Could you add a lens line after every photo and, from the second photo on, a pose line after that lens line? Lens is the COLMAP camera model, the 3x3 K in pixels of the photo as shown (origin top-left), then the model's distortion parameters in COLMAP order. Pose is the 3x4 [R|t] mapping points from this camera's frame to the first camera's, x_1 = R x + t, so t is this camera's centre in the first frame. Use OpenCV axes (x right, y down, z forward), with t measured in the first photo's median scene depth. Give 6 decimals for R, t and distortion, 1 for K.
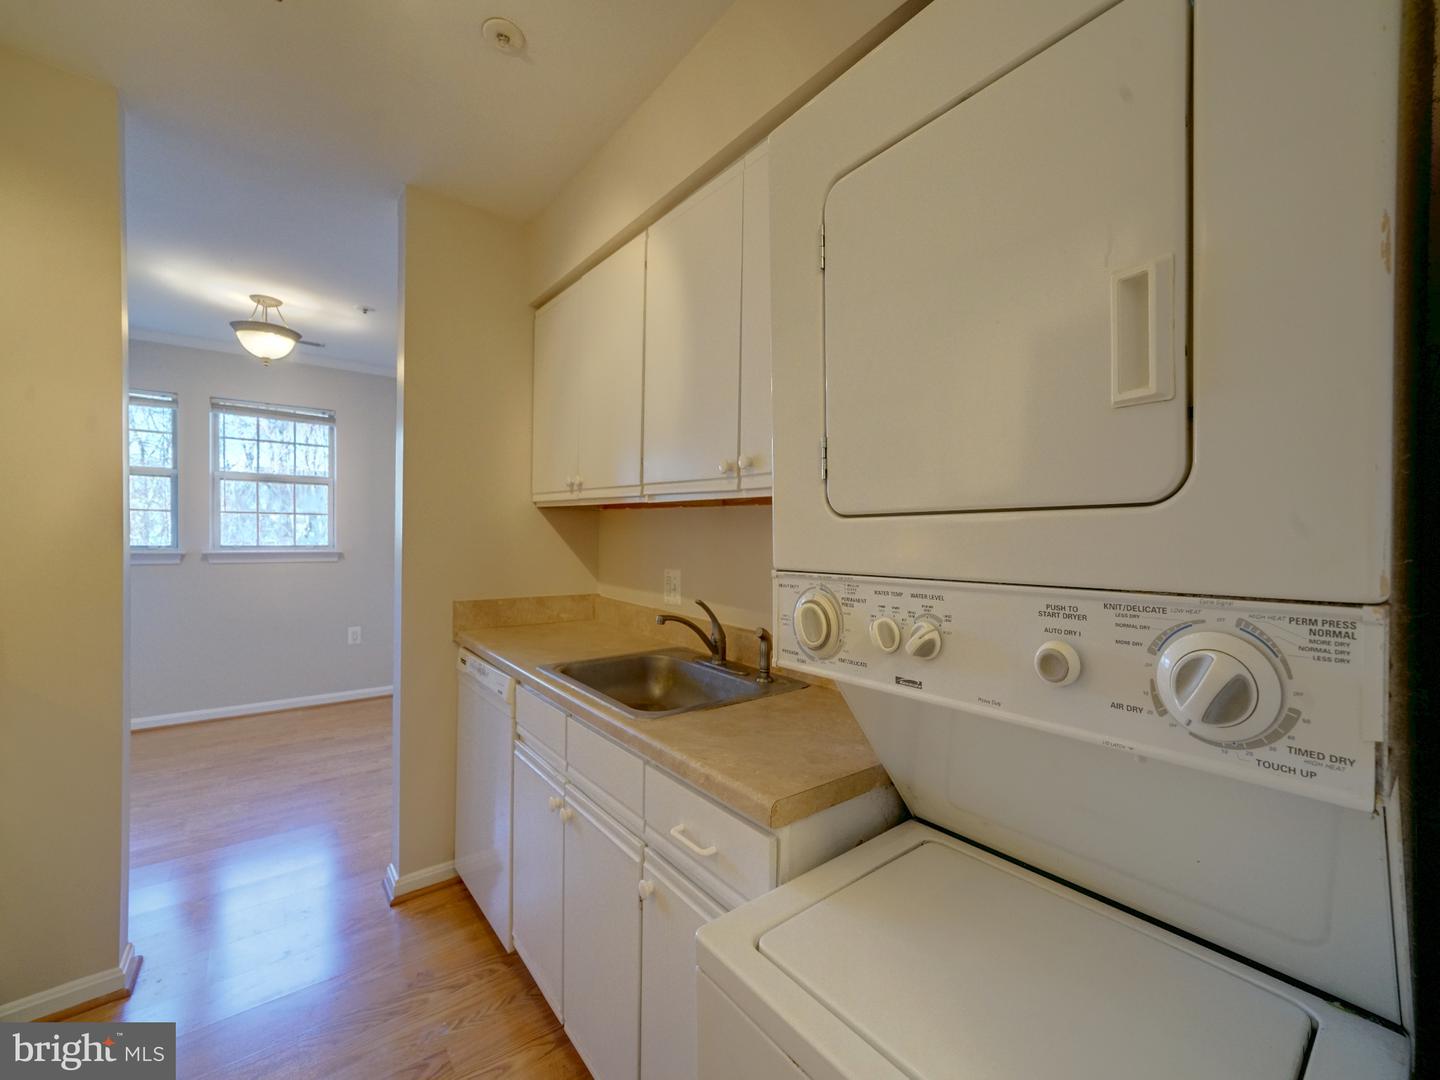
lens RADIAL K [[582.4, 0, 714.5], [0, 582.4, 545.0], [0, 0, 1]] dist [-0.003114, 0.003122]
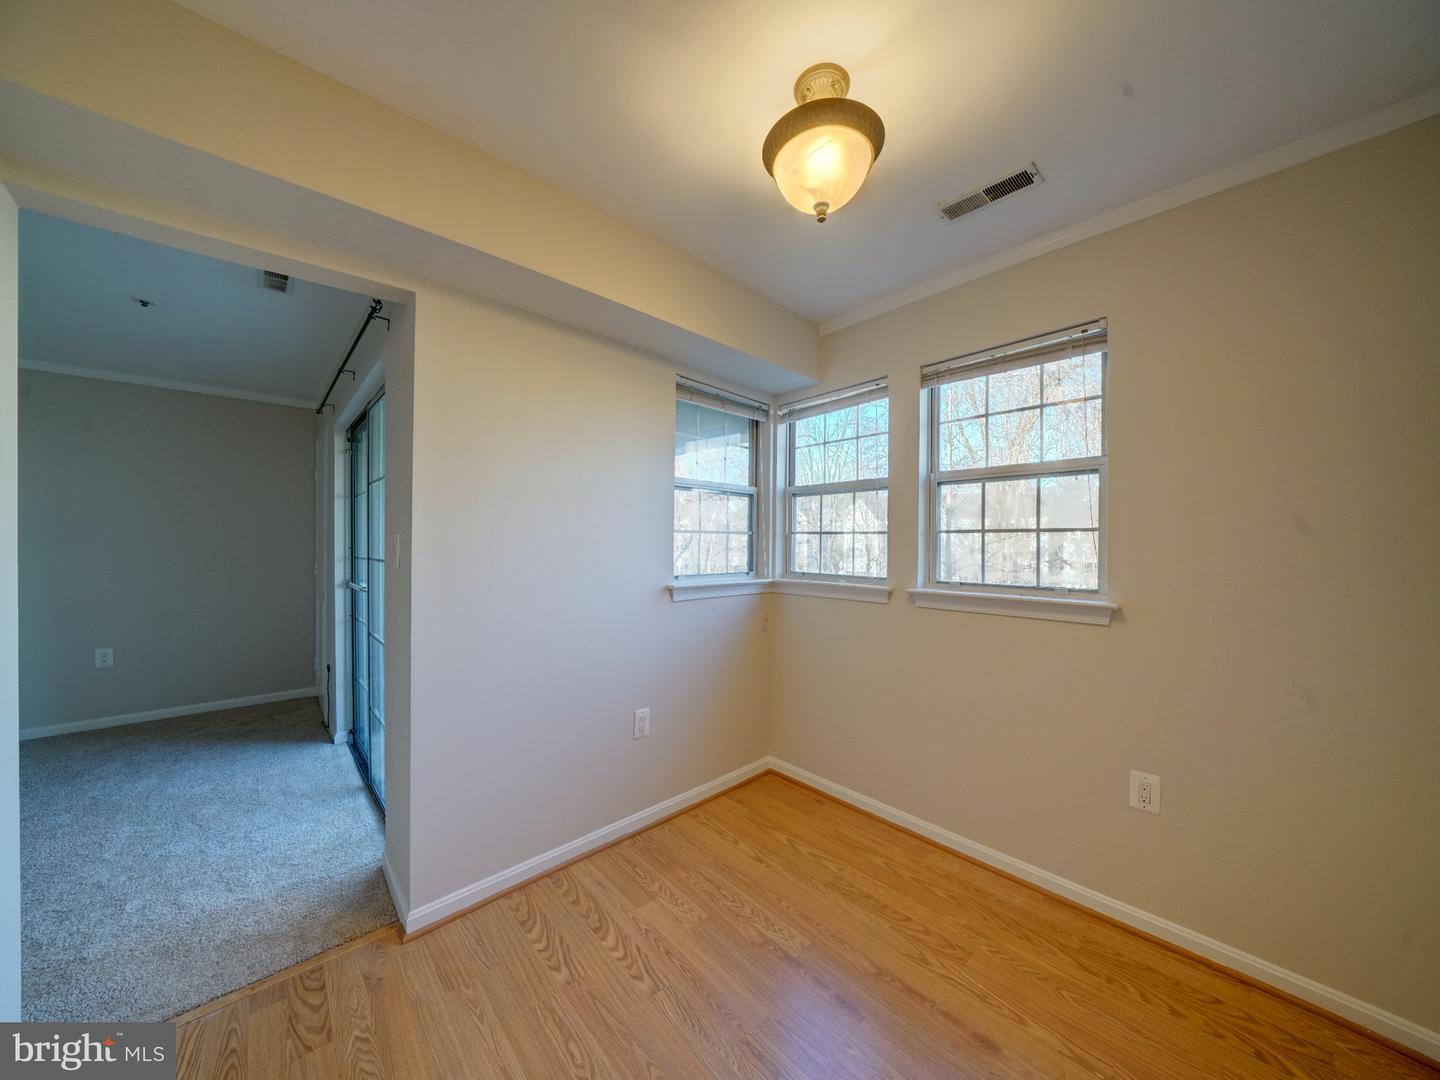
lens RADIAL K [[497.5, 0, 717.9], [0, 497.5, 547.3], [0, 0, 1]] dist [-0.022887, 0.000625]
pose [[0.088246, -0.007439, -0.996071, -0.547748], [-0.028569, 0.999542, -0.009996, -0.047298], [0.995689, 0.029339, 0.087993, 1.289268]]
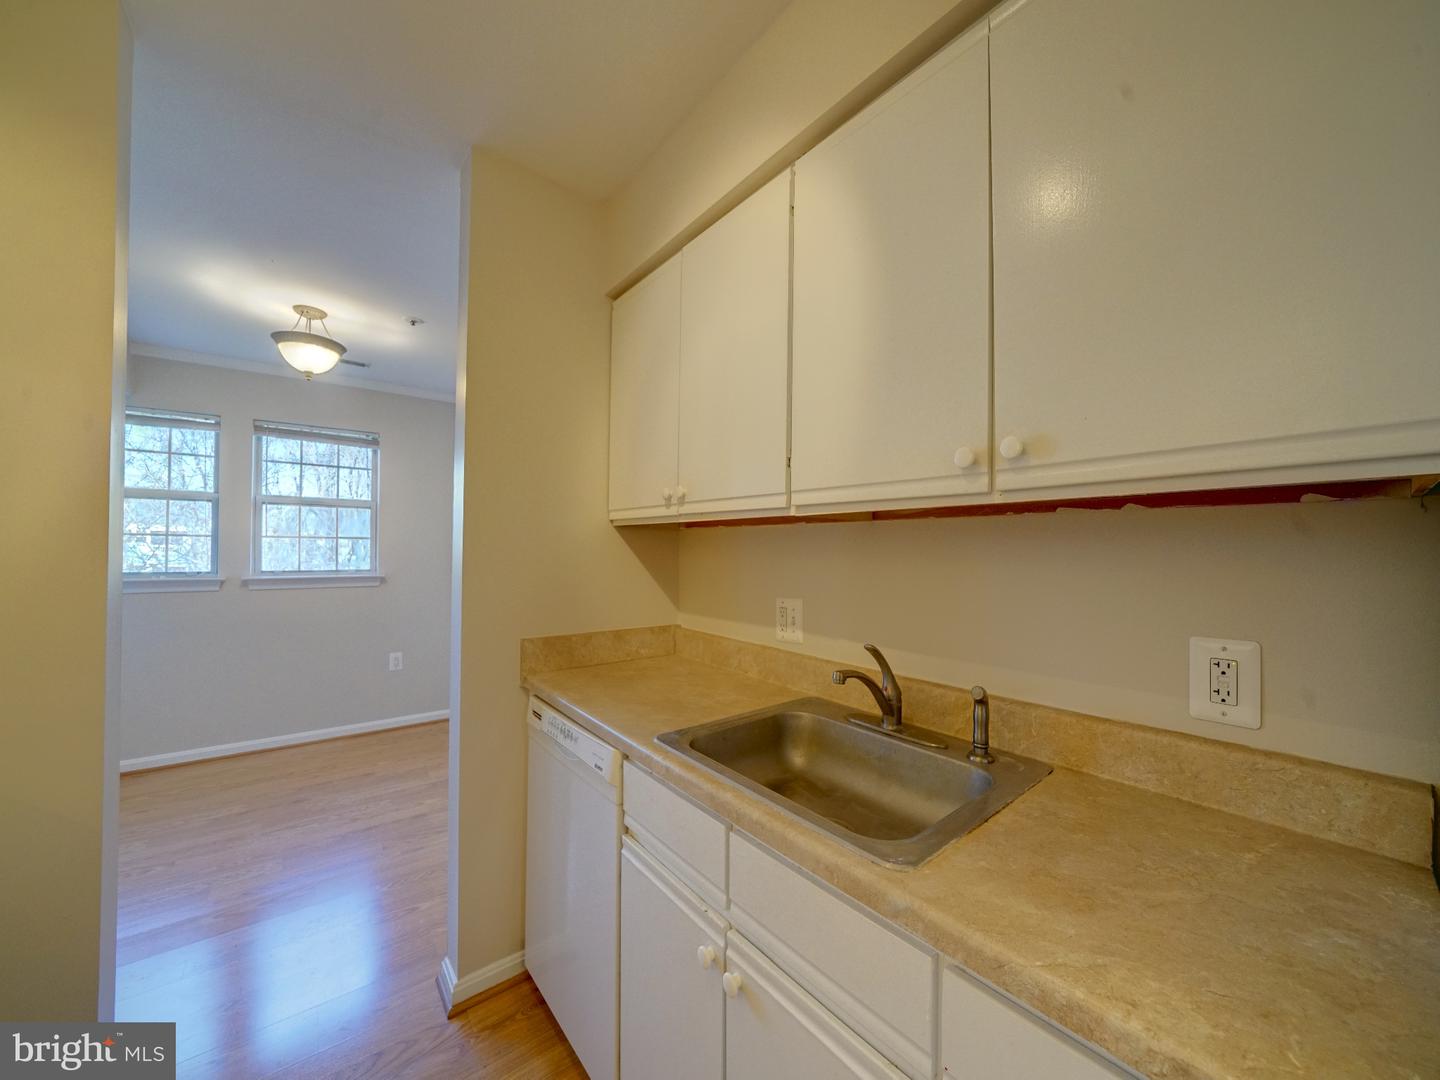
lens RADIAL K [[518.1, 0, 716.7], [0, 518.1, 546.1], [0, 0, 1]] dist [-0.015411, 0.000037]
pose [[0.999912, -0.009750, 0.008974, -0.172840], [0.010037, 0.999419, -0.032583, -0.009528], [-0.008652, 0.032670, 0.999429, 0.252164]]
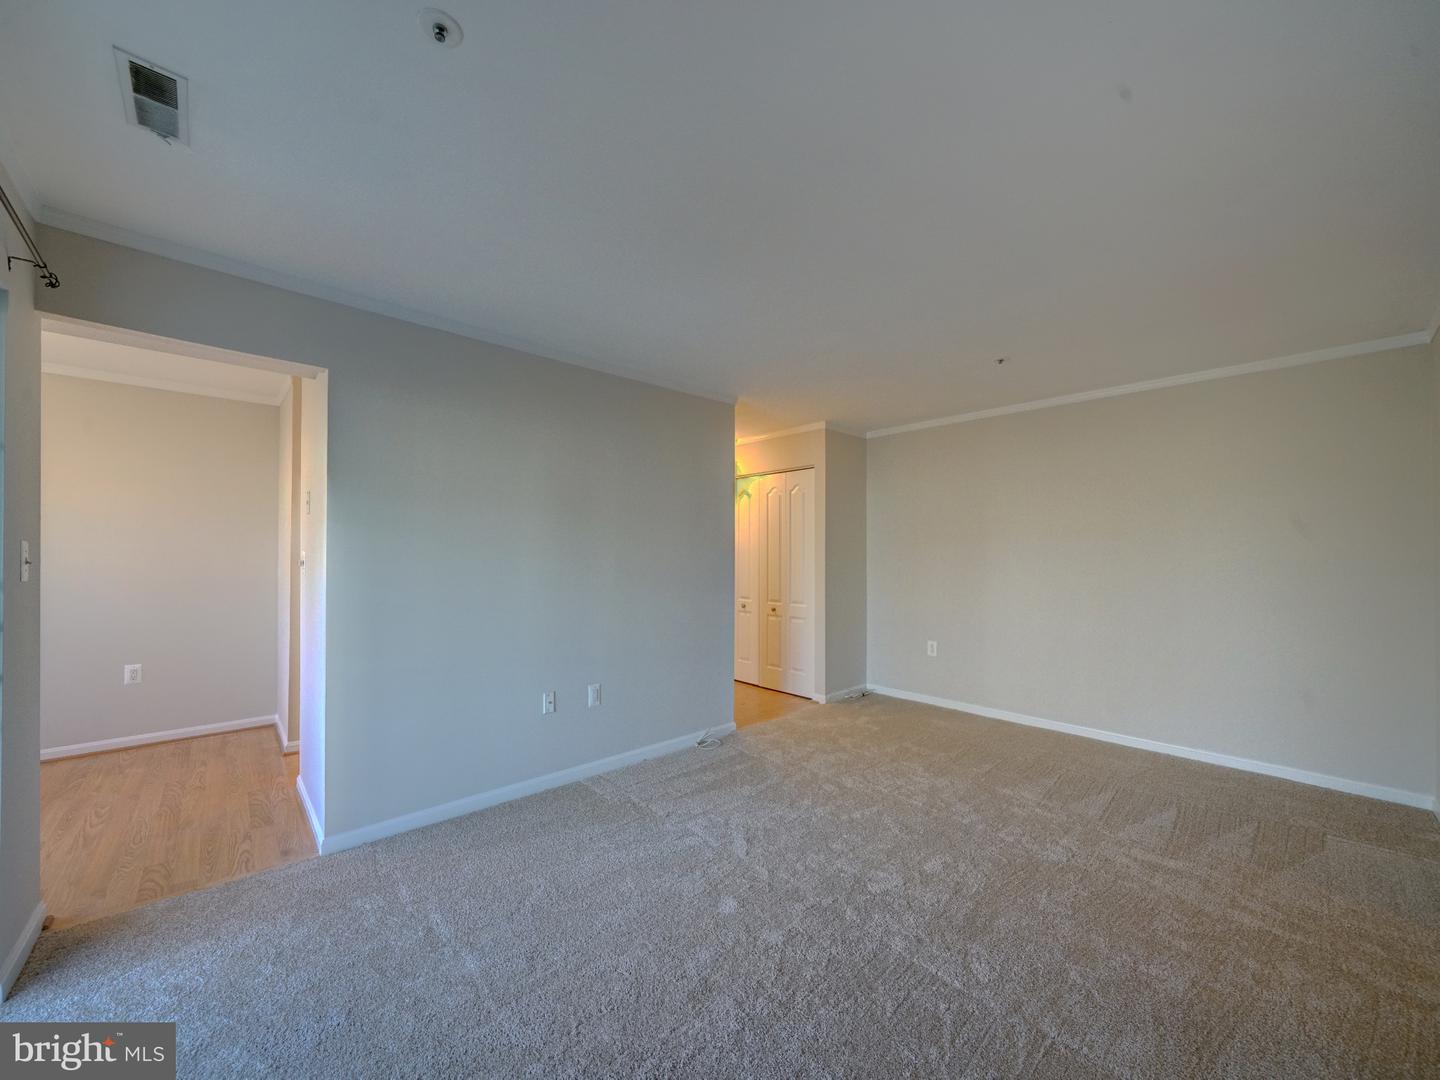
lens RADIAL K [[535.0, 0, 700.2], [0, 535.0, 543.1], [0, 0, 1]] dist [0.000295, 0.000003]
pose [[-0.074678, -0.003294, 0.997202, -2.302141], [0.020176, 0.999785, 0.004814, -0.057530], [-0.997004, 0.020479, -0.074595, -0.130204]]
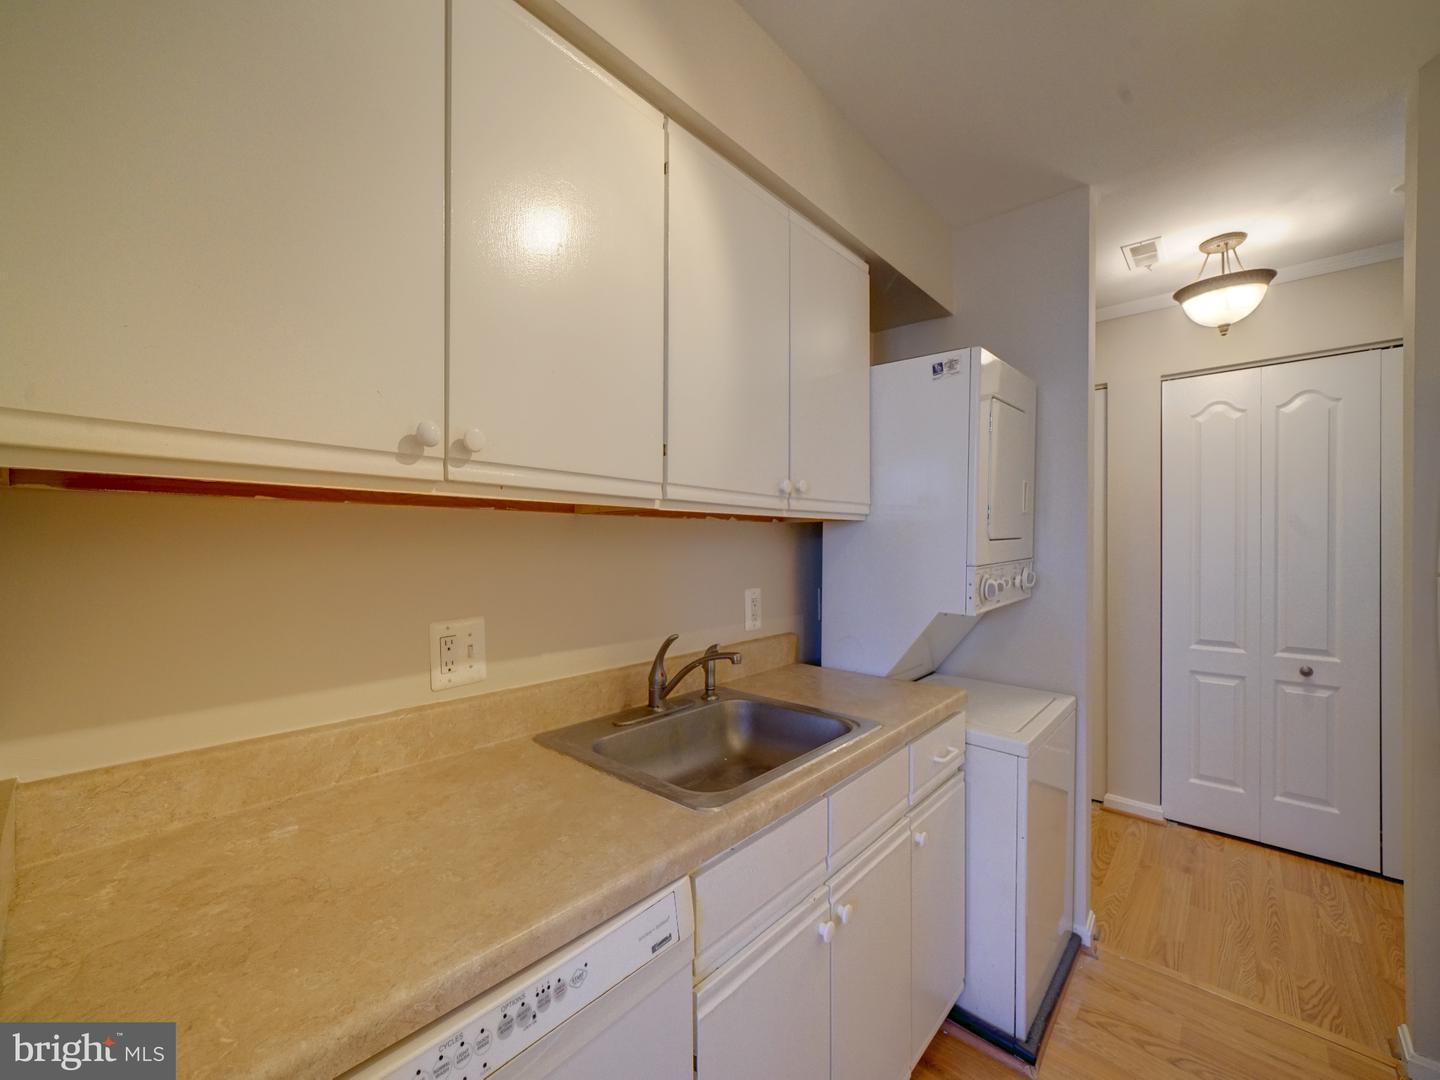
lens RADIAL K [[581.8, 0, 713.9], [0, 581.8, 547.1], [0, 0, 1]] dist [-0.006983, 0.003579]
pose [[-0.170140, -0.026125, 0.985073, -0.623424], [0.020149, 0.999347, 0.029984, -0.037290], [-0.985214, 0.024950, -0.169503, 0.817529]]
